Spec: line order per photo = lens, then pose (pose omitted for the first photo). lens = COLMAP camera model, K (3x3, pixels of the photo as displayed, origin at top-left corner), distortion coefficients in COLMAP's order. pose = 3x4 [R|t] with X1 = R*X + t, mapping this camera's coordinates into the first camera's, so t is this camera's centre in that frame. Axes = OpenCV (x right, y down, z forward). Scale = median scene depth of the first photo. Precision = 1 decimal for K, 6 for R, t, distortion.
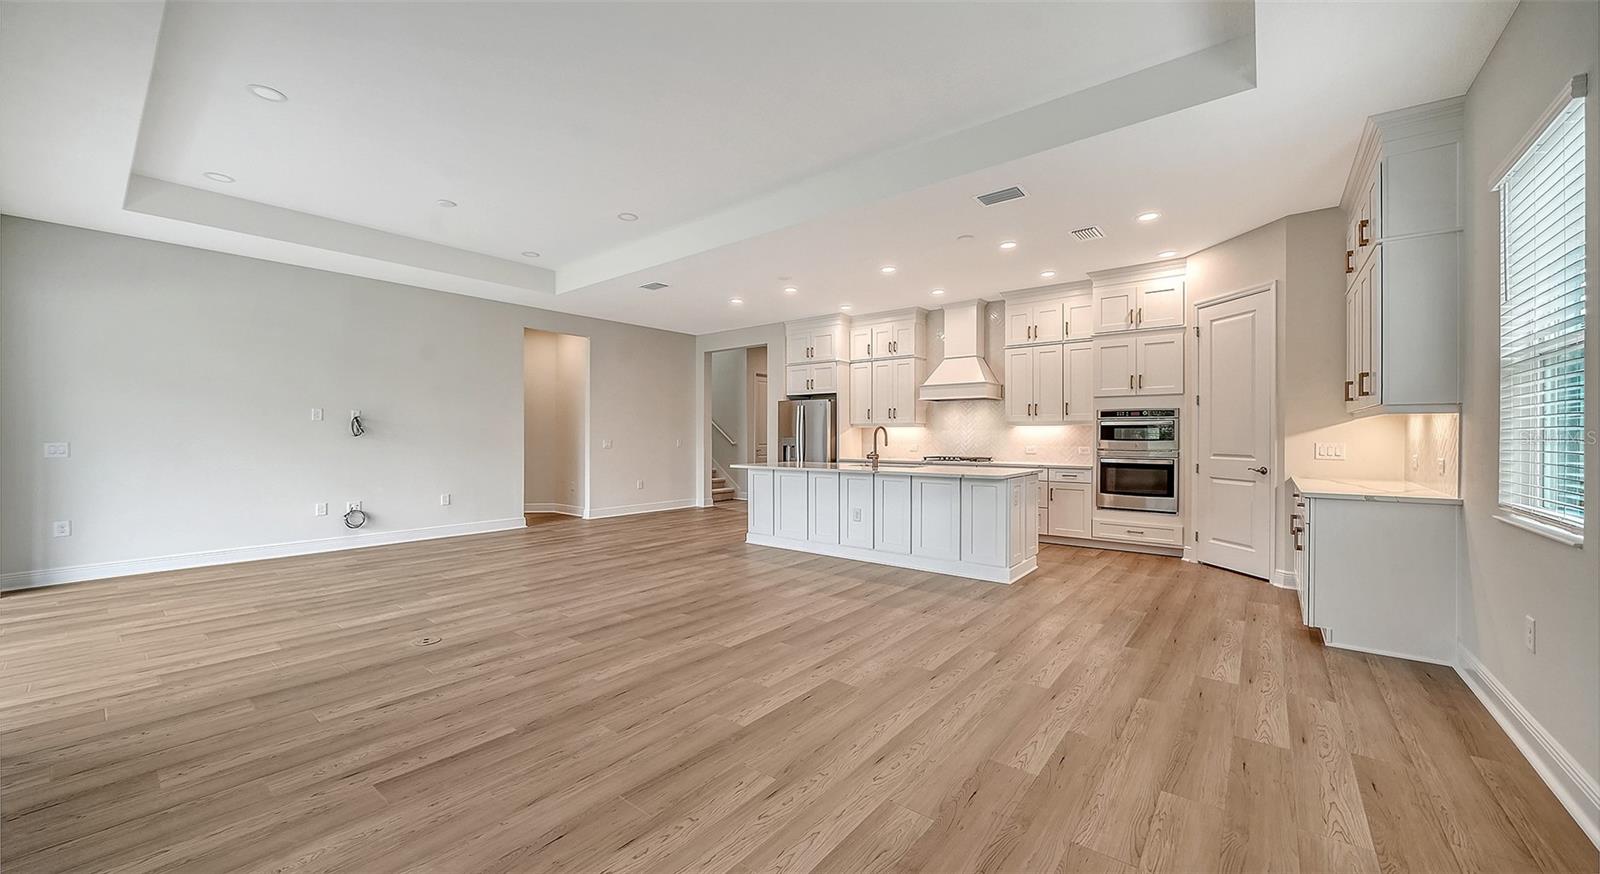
lens RADIAL K [[598.2, 0, 800.6], [0, 598.2, 428.7], [0, 0, 1]] dist [0.012487, -0.000001]
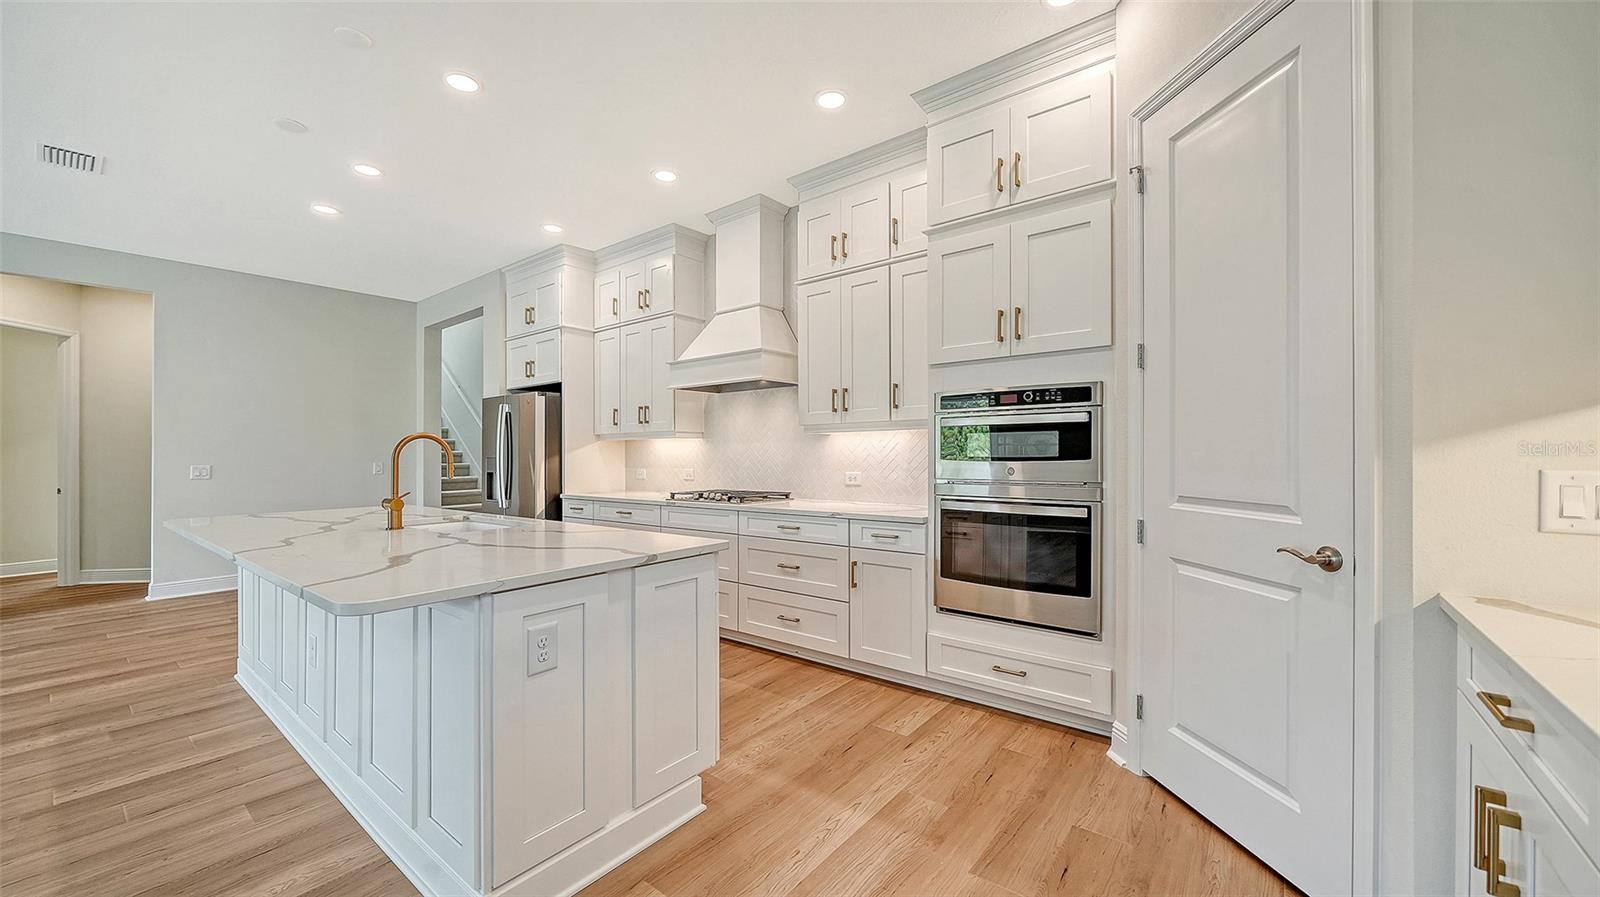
lens RADIAL K [[593.1, 0, 808.8], [0, 593.1, 456.0], [0, 0, 1]] dist [-0.011218, 0.000157]
pose [[0.999837, -0.009391, 0.015412, 0.331195], [0.009134, 0.999820, 0.016638, 0.006477], [-0.015565, -0.016495, 0.999743, 0.468028]]
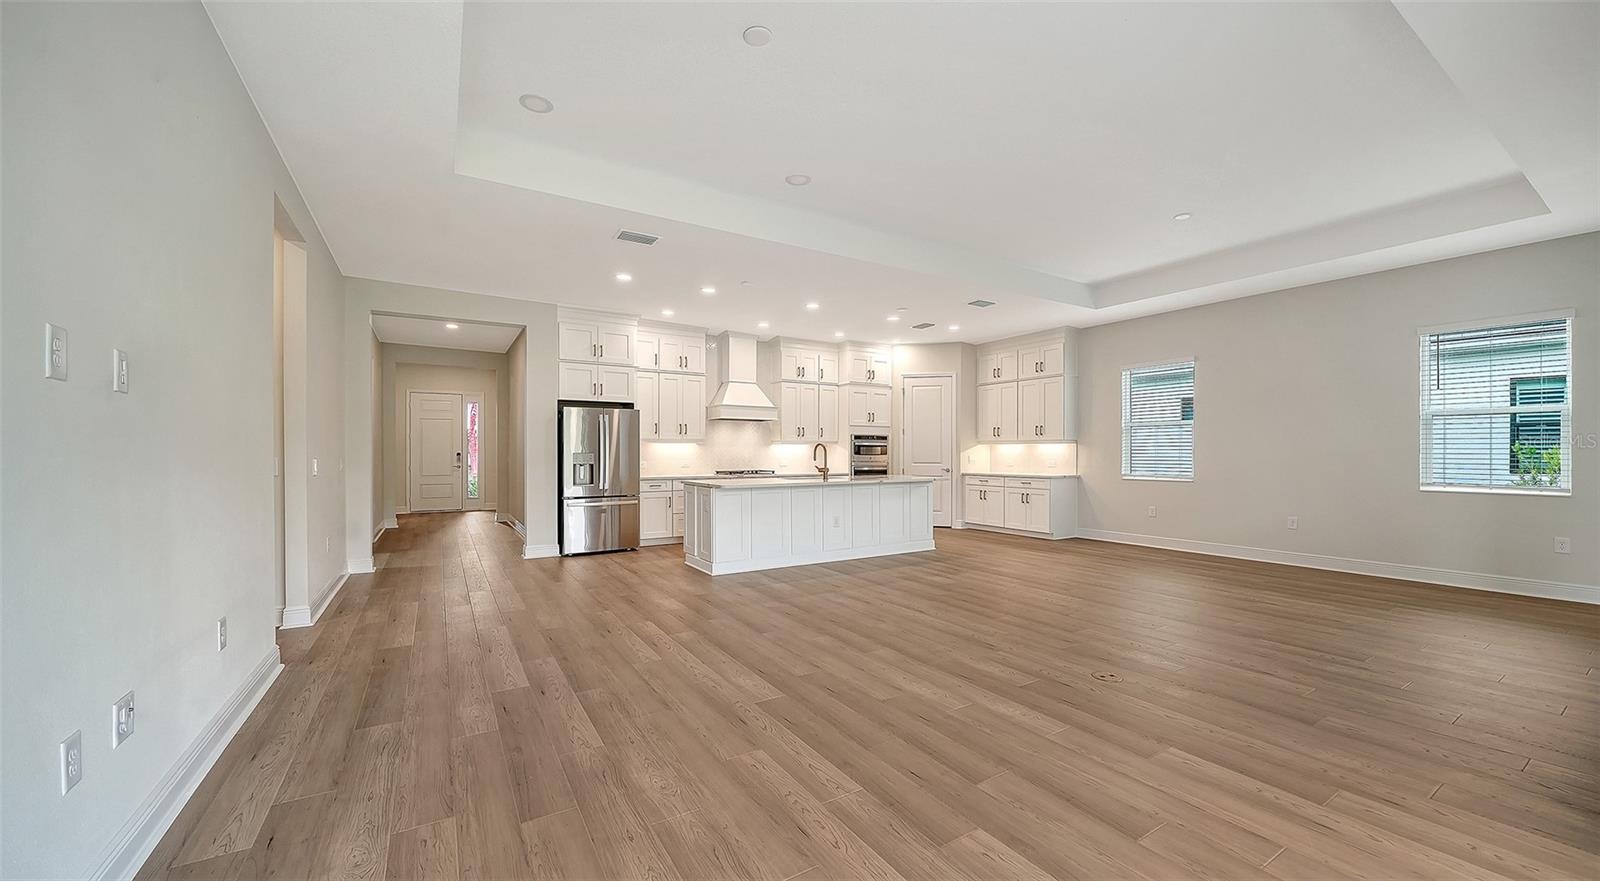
lens RADIAL K [[593.1, 0, 802.0], [0, 593.1, 451.5], [0, 0, 1]] dist [-0.011218, 0.000157]
pose [[0.336317, 0.000336, 0.941749, -0.771320], [-0.014518, 0.999883, 0.004828, 0.004535], [-0.941637, -0.015296, 0.336282, 0.531156]]
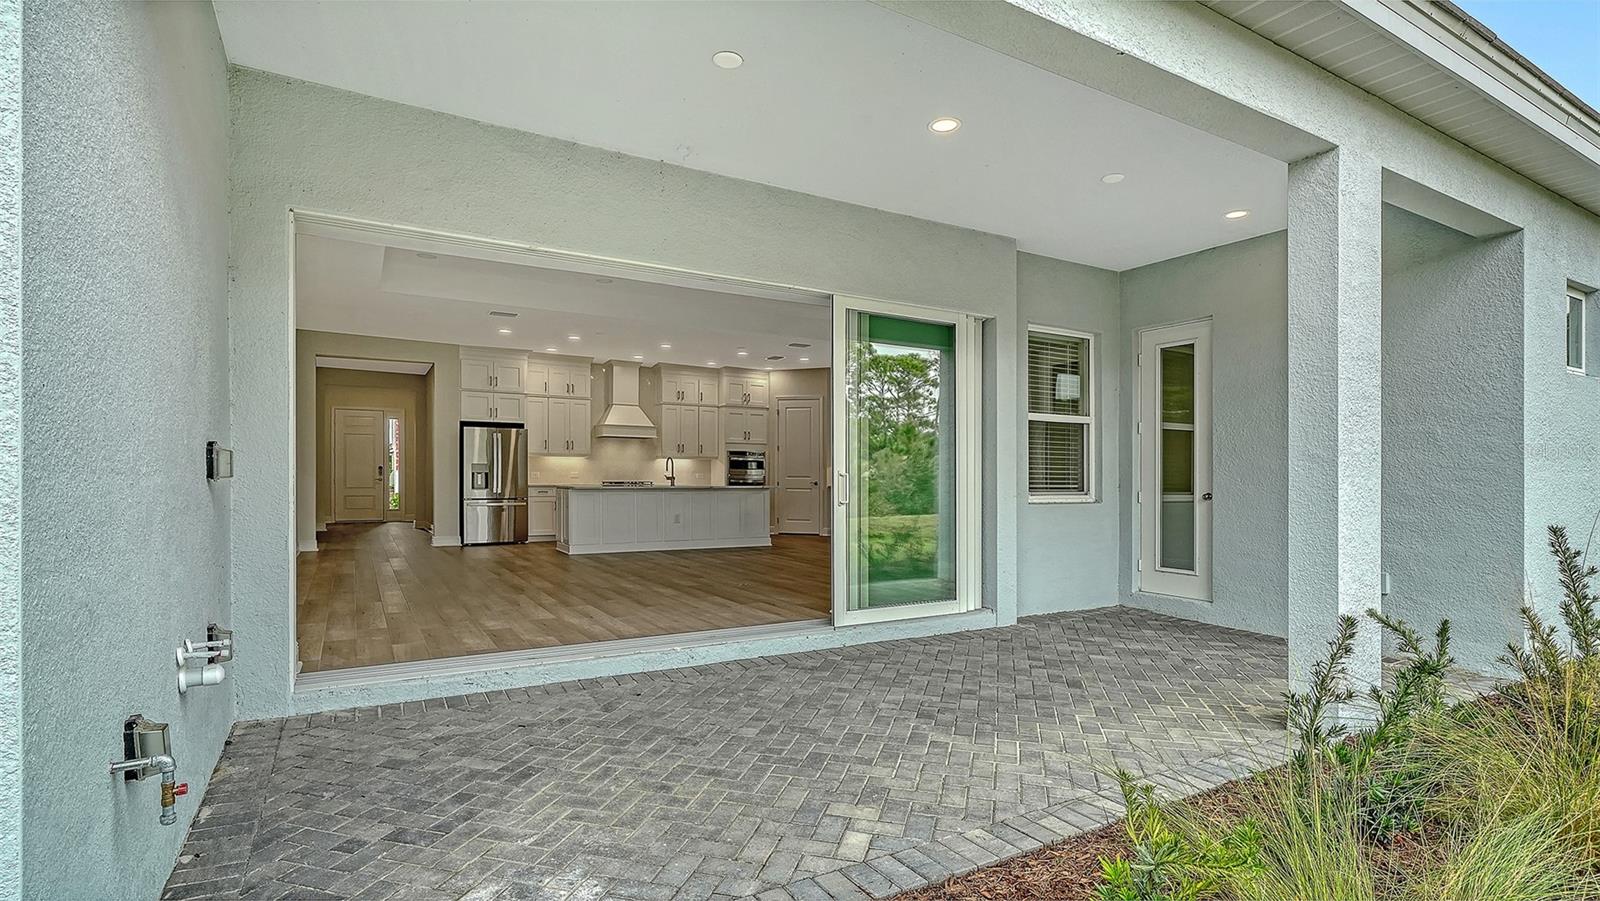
lens RADIAL K [[780.4, 0, 822.3], [0, 780.4, 485.6], [0, 0, 1]] dist [0.003239, -0.000010]
pose [[0.346406, -0.009553, 0.938036, -1.220020], [-0.020346, 0.999636, 0.017694, 0.018352], [-0.937864, -0.025215, 0.346086, 0.003328]]
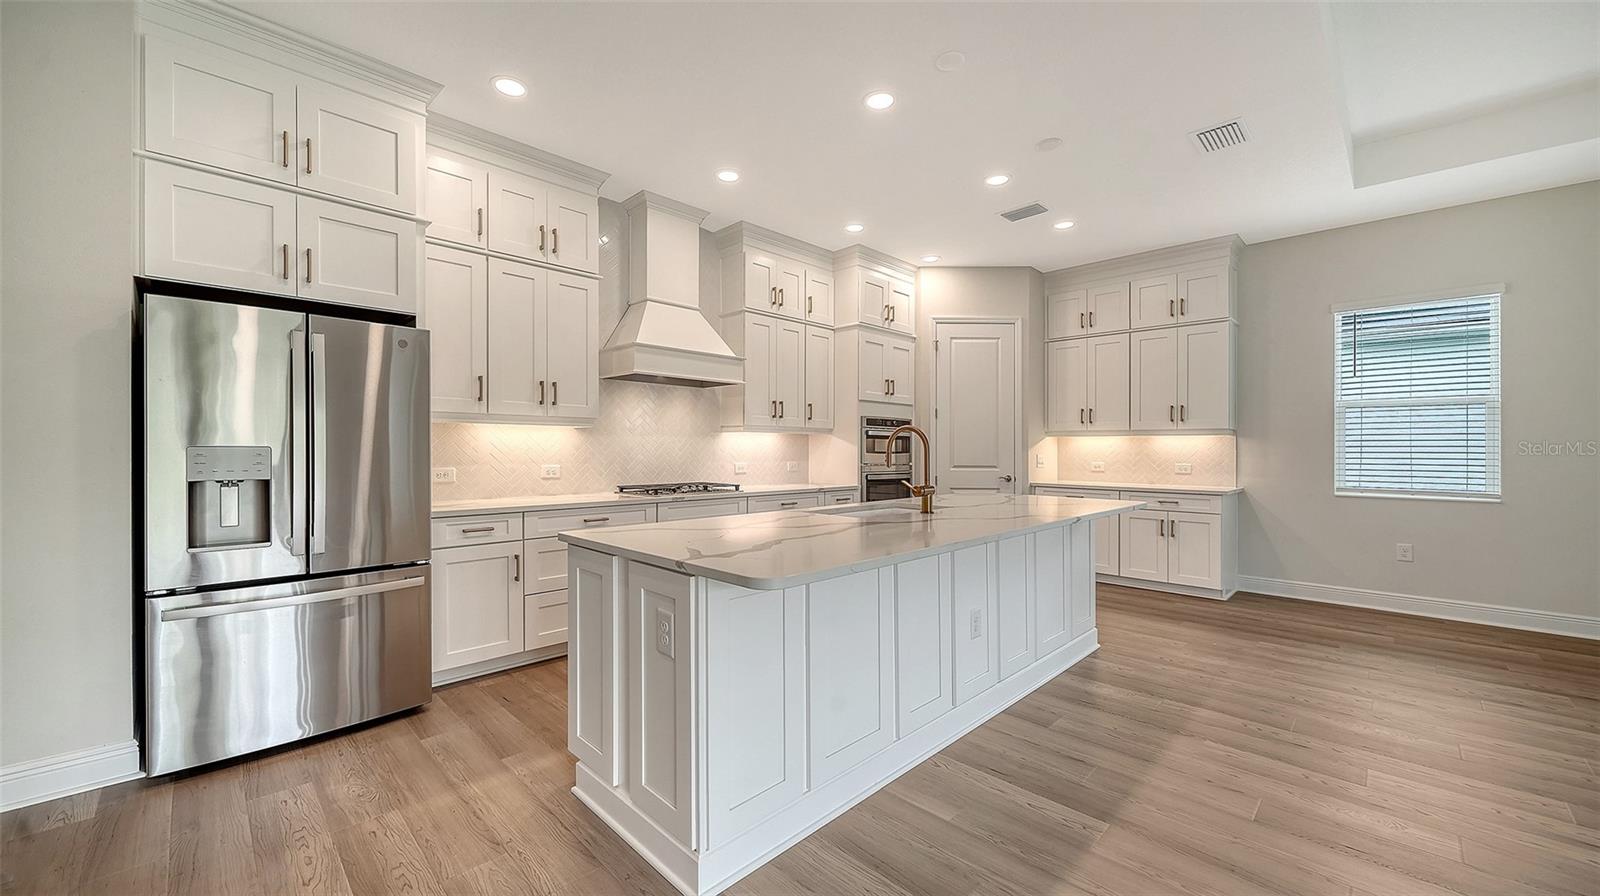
lens RADIAL K [[593.1, 0, 783.6], [0, 593.1, 456.6], [0, 0, 1]] dist [-0.011218, 0.000157]
pose [[0.130748, -0.014081, 0.991316, -0.275677], [-0.020843, 0.999639, 0.016948, 0.010663], [-0.991196, -0.022878, 0.130408, 0.846969]]
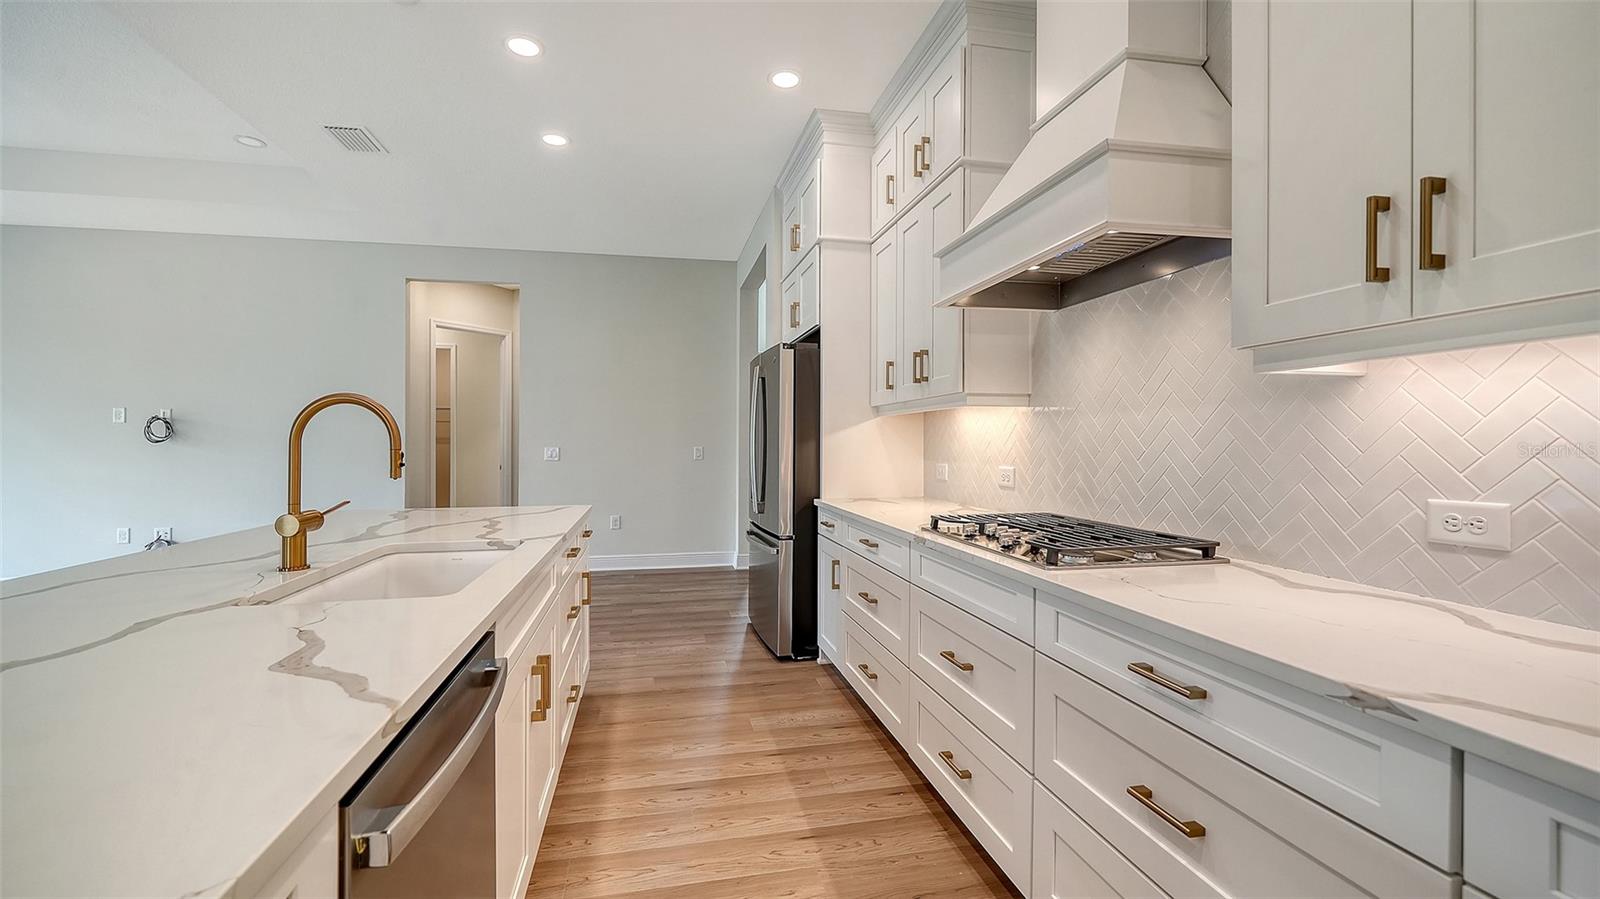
lens RADIAL K [[663.1, 0, 788.7], [0, 663.1, 442.3], [0, 0, 1]] dist [0.003650, -0.000295]
pose [[0.772334, -0.004039, -0.635204, 0.353065], [0.012106, 0.999892, 0.008361, 0.011942], [0.635101, -0.014147, 0.772300, 0.746269]]
